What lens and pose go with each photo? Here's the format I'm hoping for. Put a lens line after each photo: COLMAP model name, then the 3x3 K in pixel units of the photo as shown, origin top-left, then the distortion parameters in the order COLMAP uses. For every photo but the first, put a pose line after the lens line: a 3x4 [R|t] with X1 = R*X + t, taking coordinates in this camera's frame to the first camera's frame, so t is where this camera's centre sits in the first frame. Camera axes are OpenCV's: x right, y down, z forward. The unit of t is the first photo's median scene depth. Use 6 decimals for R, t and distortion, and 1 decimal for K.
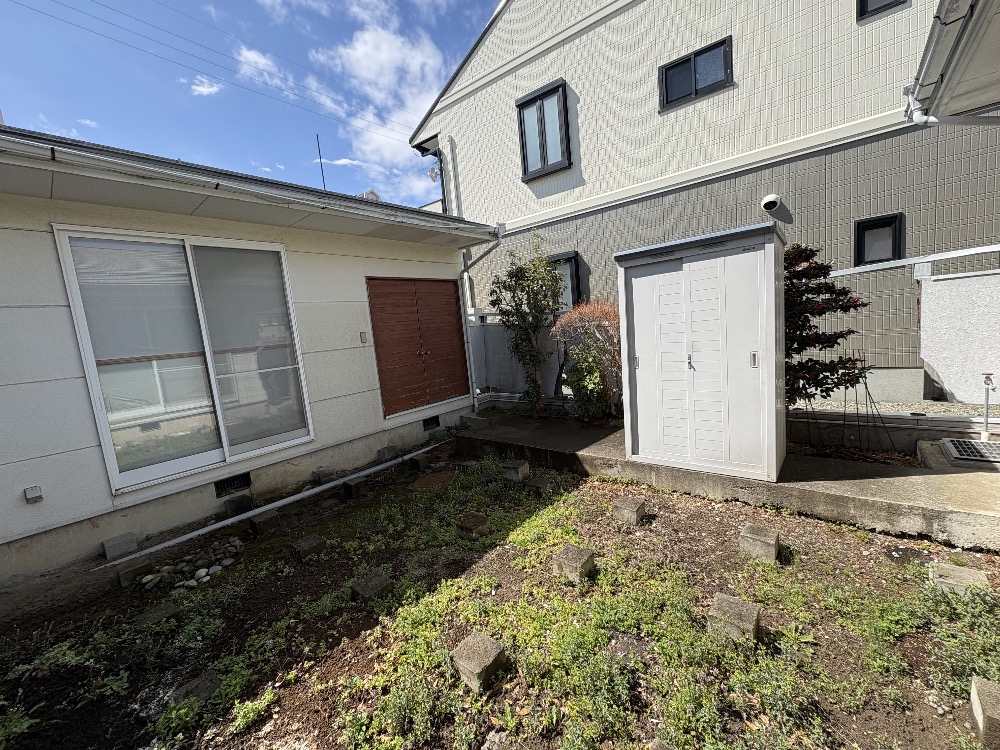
lens RADIAL K [[397.8, 0, 500.0], [0, 397.8, 375.0], [0, 0, 1]] dist [0.002620, -0.000040]
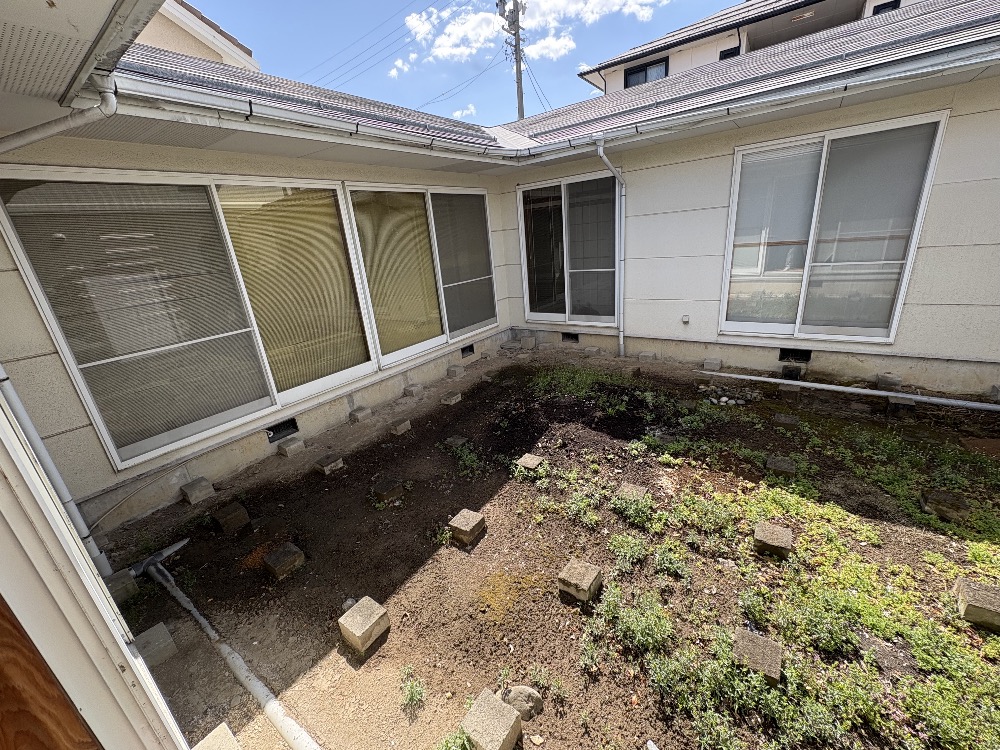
lens RADIAL K [[397.8, 0, 500.0], [0, 397.8, 375.0], [0, 0, 1]] dist [0.002620, -0.000040]
pose [[0.092079, 0.414076, -0.905573, 0.464899], [-0.038406, 0.910237, 0.412303, -0.171659], [0.995011, -0.003185, 0.099717, -0.027357]]
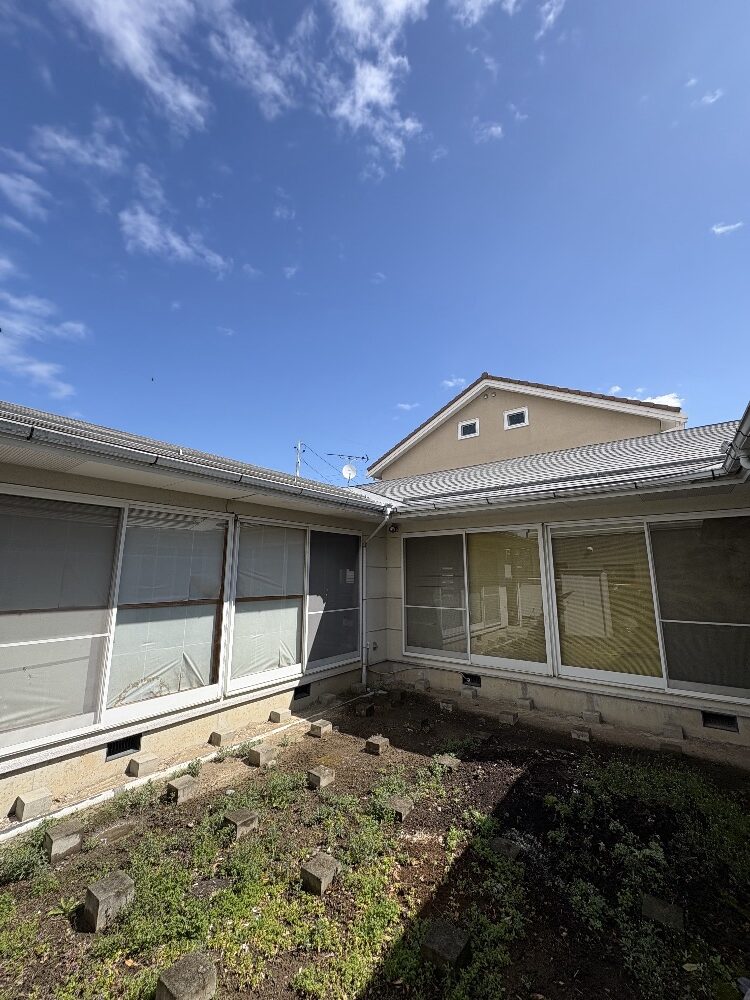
lens RADIAL K [[397.8, 0, 376.1], [0, 397.8, 500.2], [0, 0, 1]] dist [0.002620, -0.000040]
pose [[-0.992647, 0.083700, -0.087439, -0.128601], [0.088503, 0.994688, -0.052572, -0.273611], [0.082574, -0.059924, -0.994782, 1.373366]]
